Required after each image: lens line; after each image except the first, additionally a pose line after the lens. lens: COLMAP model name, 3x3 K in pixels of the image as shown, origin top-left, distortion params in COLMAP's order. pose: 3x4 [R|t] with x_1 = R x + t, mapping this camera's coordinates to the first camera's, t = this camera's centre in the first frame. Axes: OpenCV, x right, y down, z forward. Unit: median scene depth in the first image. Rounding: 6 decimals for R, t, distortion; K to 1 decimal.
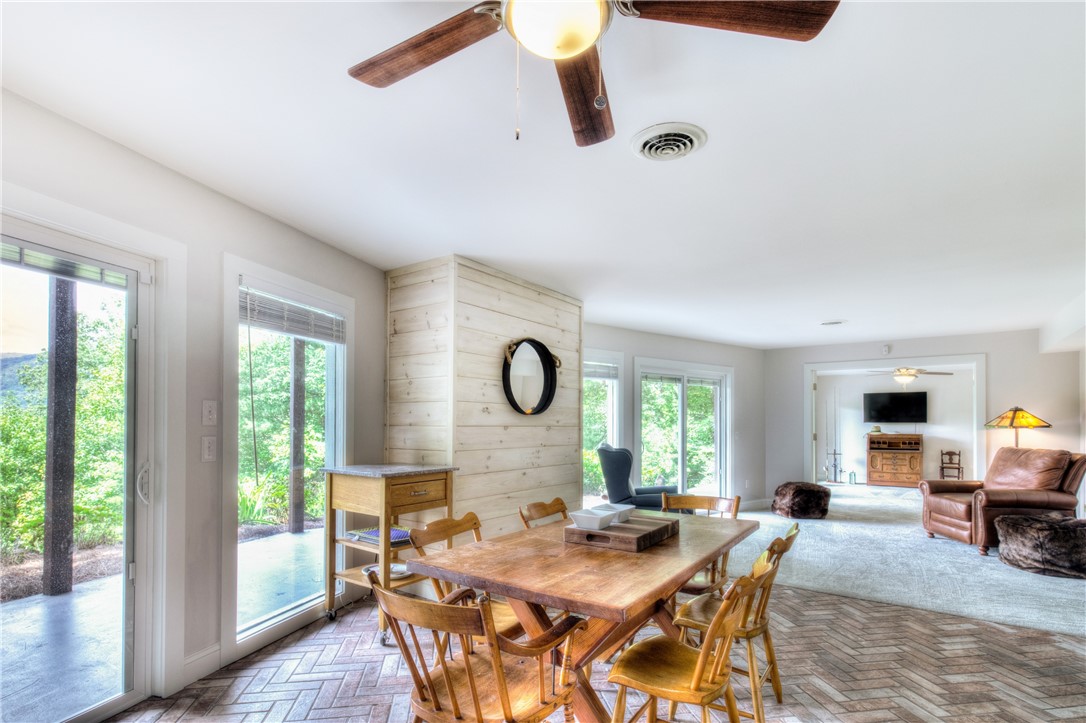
lens RADIAL K [[515.9, 0, 546.1], [0, 515.9, 420.1], [0, 0, 1]] dist [-0.000776, 0.000235]
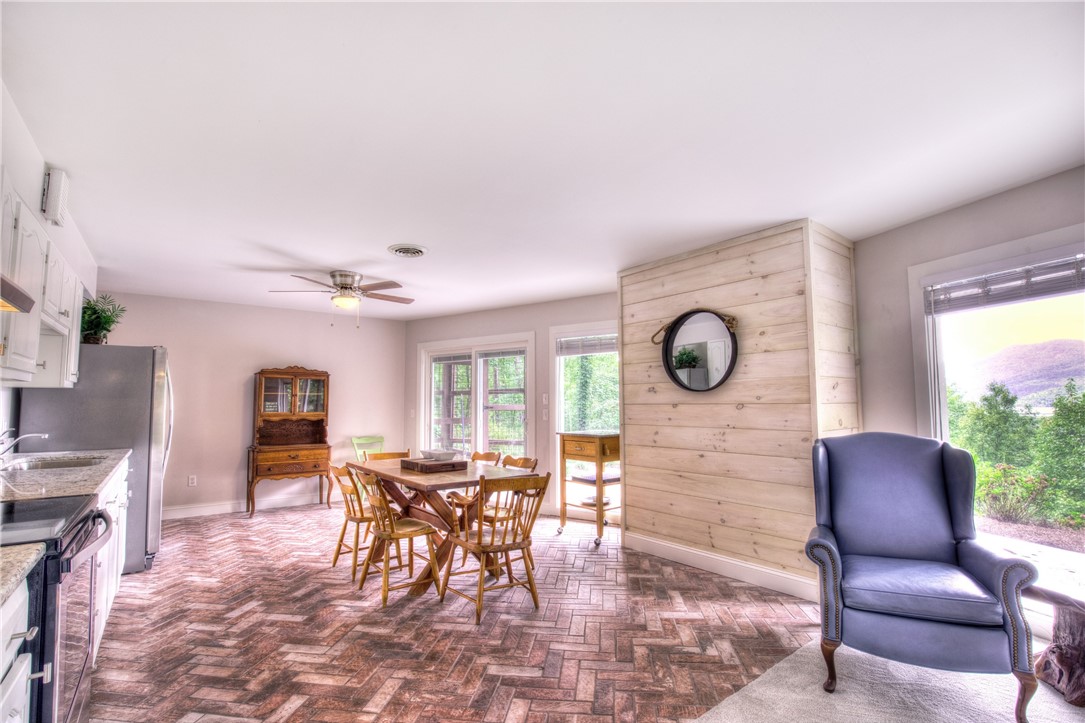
lens RADIAL K [[501.5, 0, 542.5], [0, 501.5, 361.5], [0, 0, 1]] dist [-0.000830, -0.000008]
pose [[-0.299811, -0.085289, -0.950179, 0.538104], [0.011217, 0.995612, -0.092906, 0.009733], [0.953933, -0.038512, -0.297539, 0.595443]]
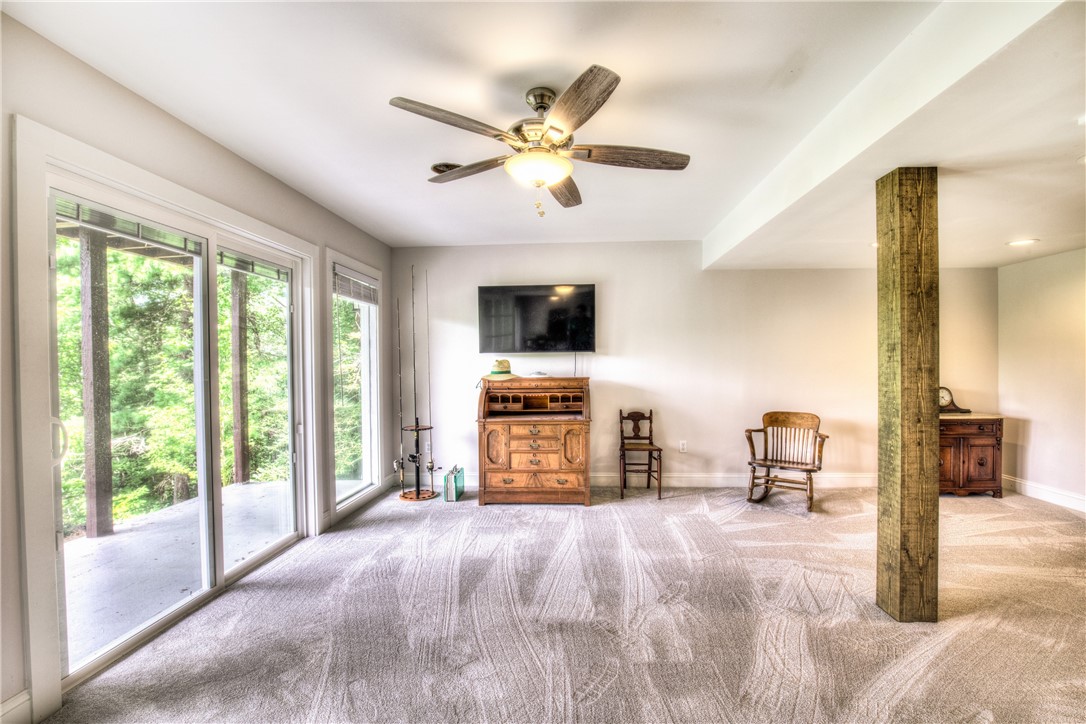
lens RADIAL K [[502.0, 0, 543.0], [0, 502.0, 362.0], [0, 0, 1]] dist [-0.000830, -0.000008]
pose [[0.857031, -0.011228, 0.515143, 0.782994], [0.007032, 0.999924, 0.010096, 0.015175], [-0.515217, -0.005030, 0.857045, 1.072437]]
